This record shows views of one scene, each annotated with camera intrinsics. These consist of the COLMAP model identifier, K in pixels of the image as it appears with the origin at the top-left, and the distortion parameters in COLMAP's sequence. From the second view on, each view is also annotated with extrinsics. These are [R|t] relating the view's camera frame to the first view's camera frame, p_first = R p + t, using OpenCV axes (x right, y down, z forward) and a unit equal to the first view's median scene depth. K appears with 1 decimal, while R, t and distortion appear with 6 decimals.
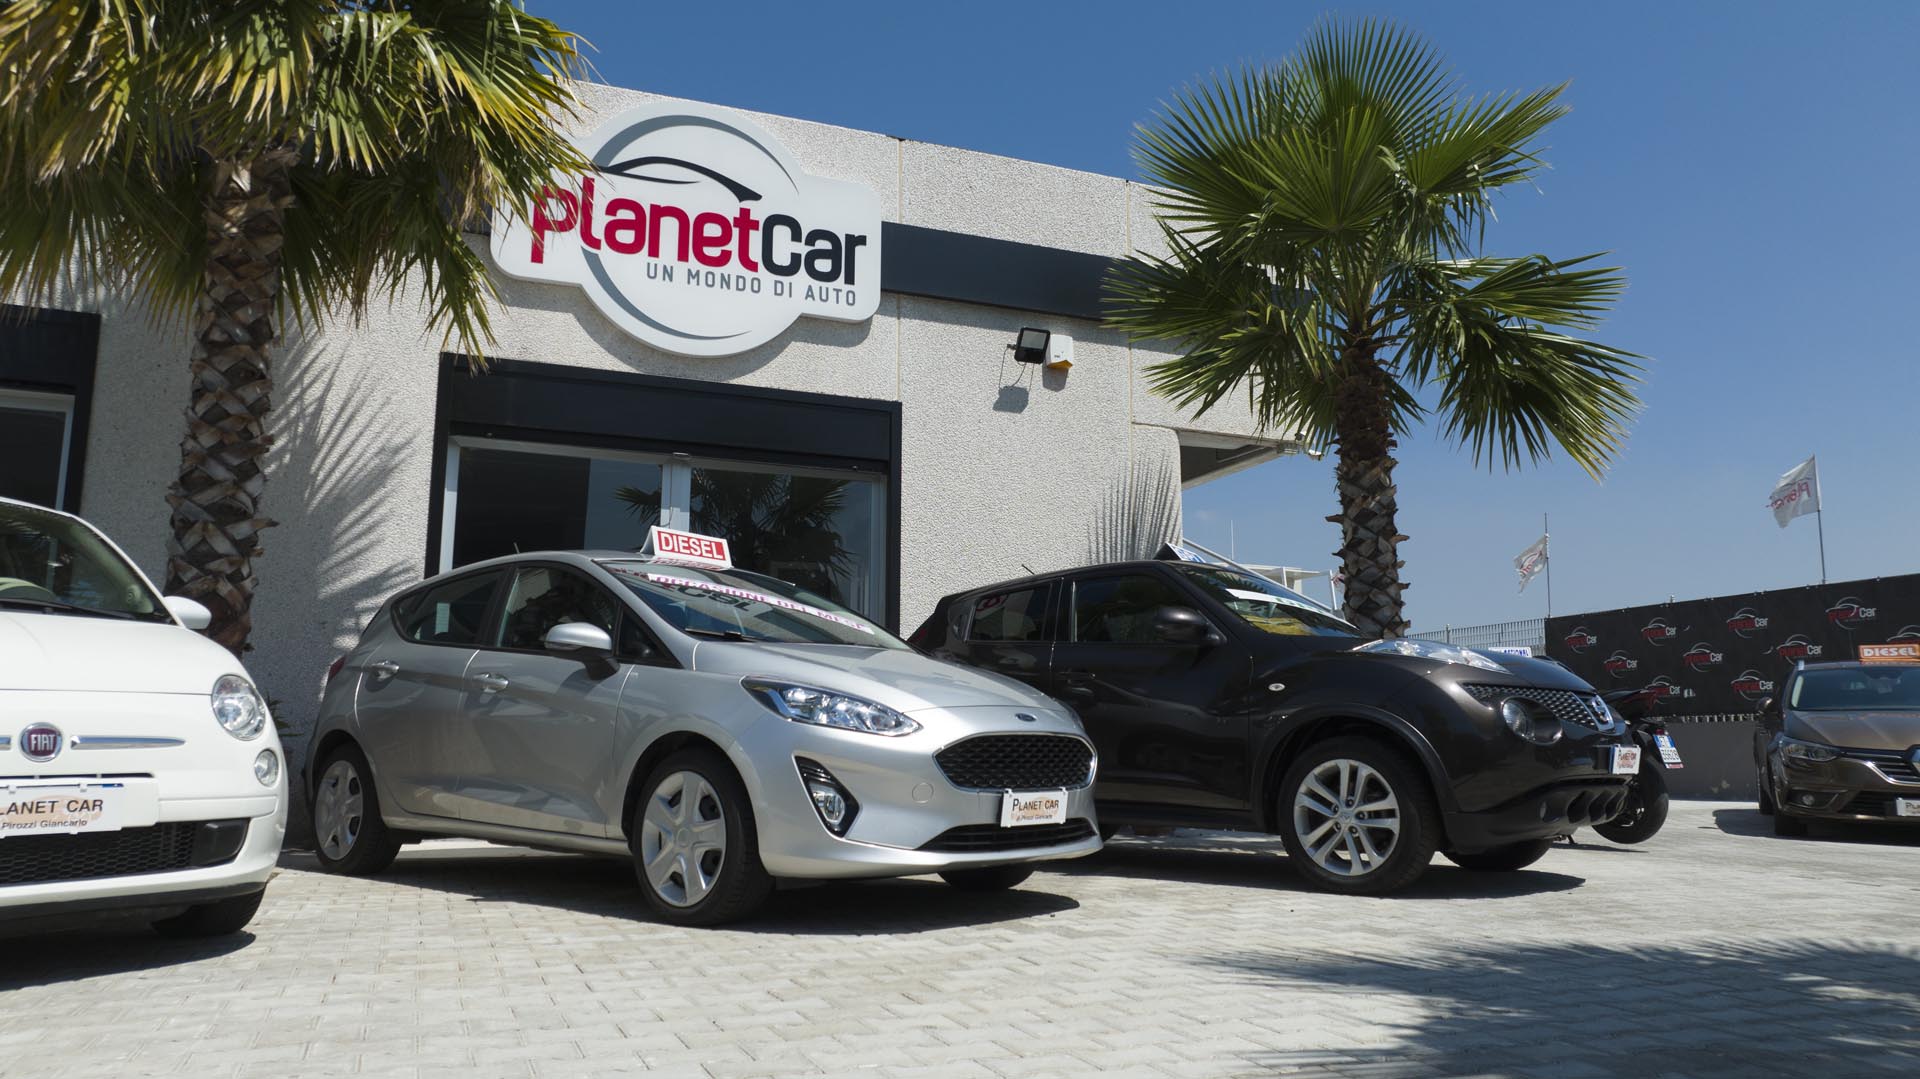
lens RADIAL K [[1356.2, 0, 960.0], [0, 1356.2, 539.5], [0, 0, 1]] dist [-0.019561, 0.004621]
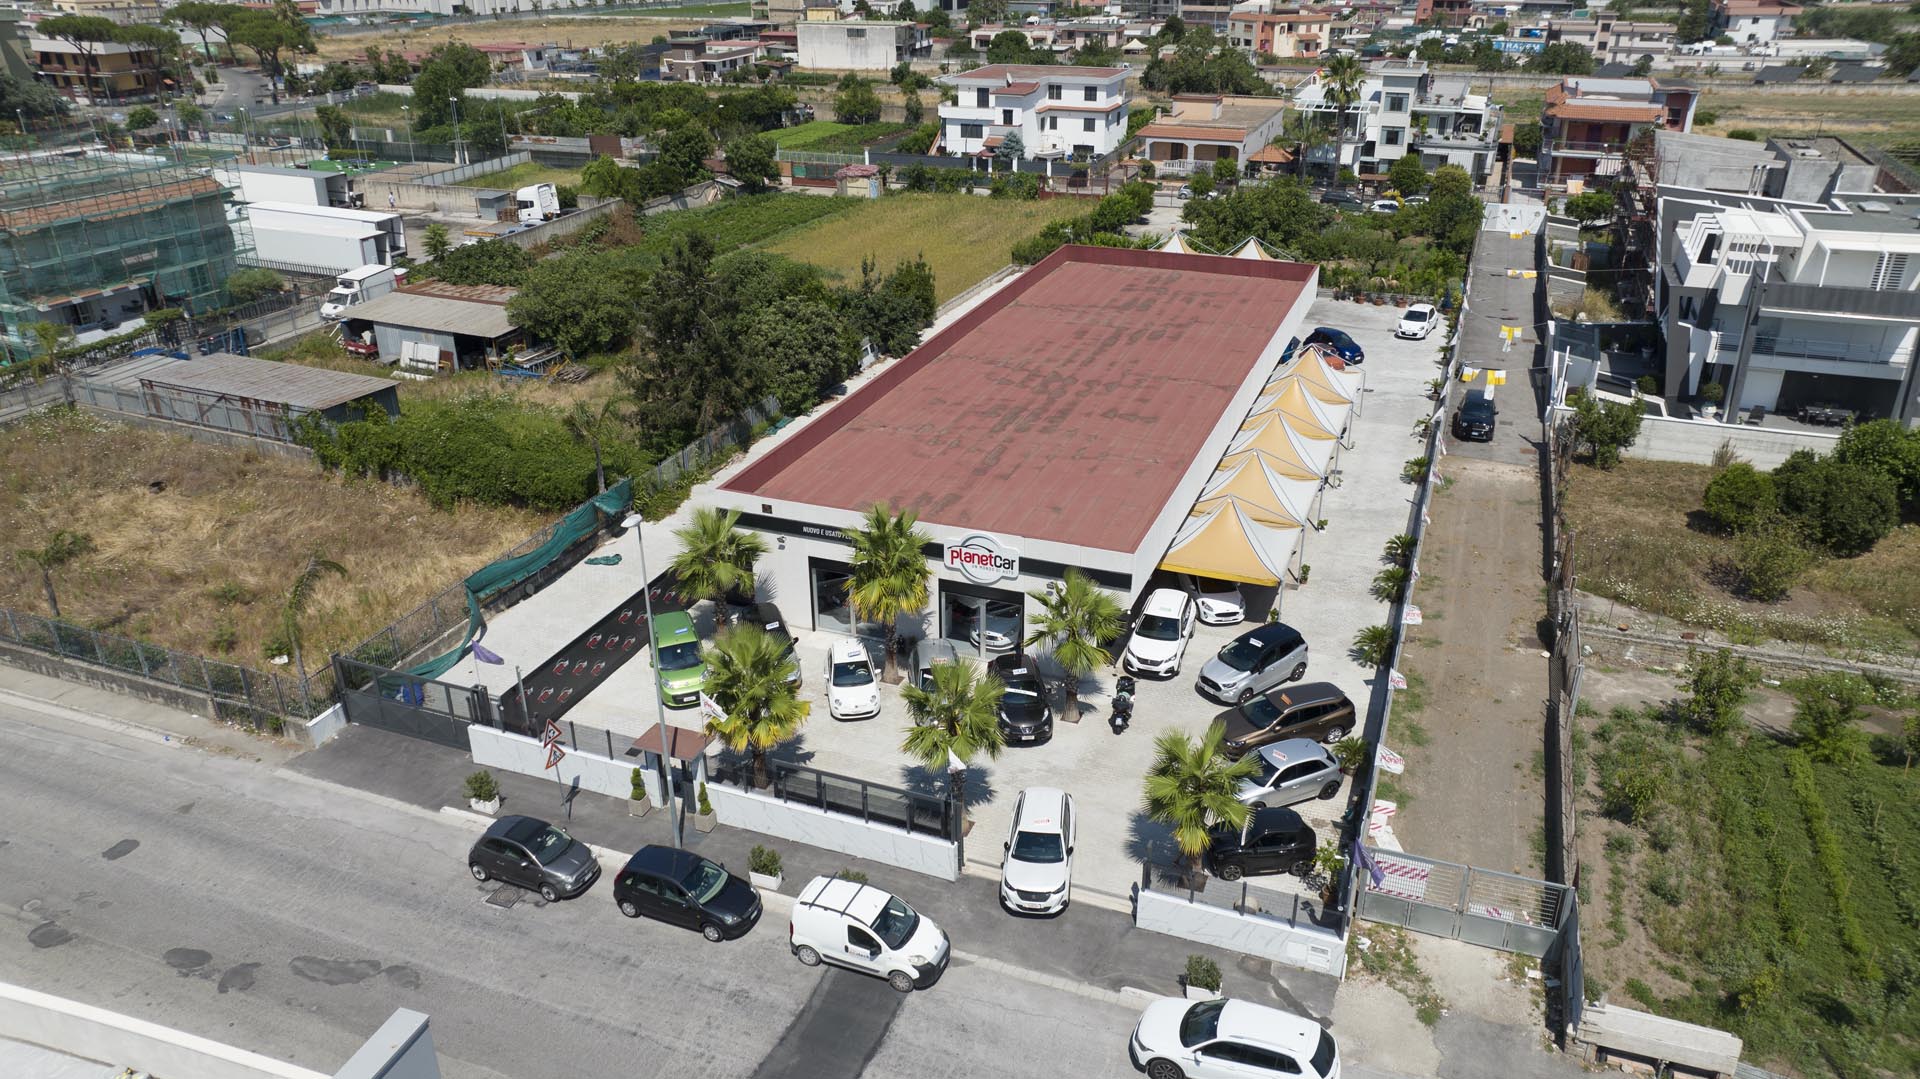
lens RADIAL K [[1356.2, 0, 960.0], [0, 1356.2, 539.5], [0, 0, 1]] dist [-0.019561, 0.004621]
pose [[0.726554, 0.280926, -0.627056, 4.008978], [0.117966, 0.848051, 0.516617, -4.045189], [0.676907, -0.449322, 0.583016, -2.678365]]
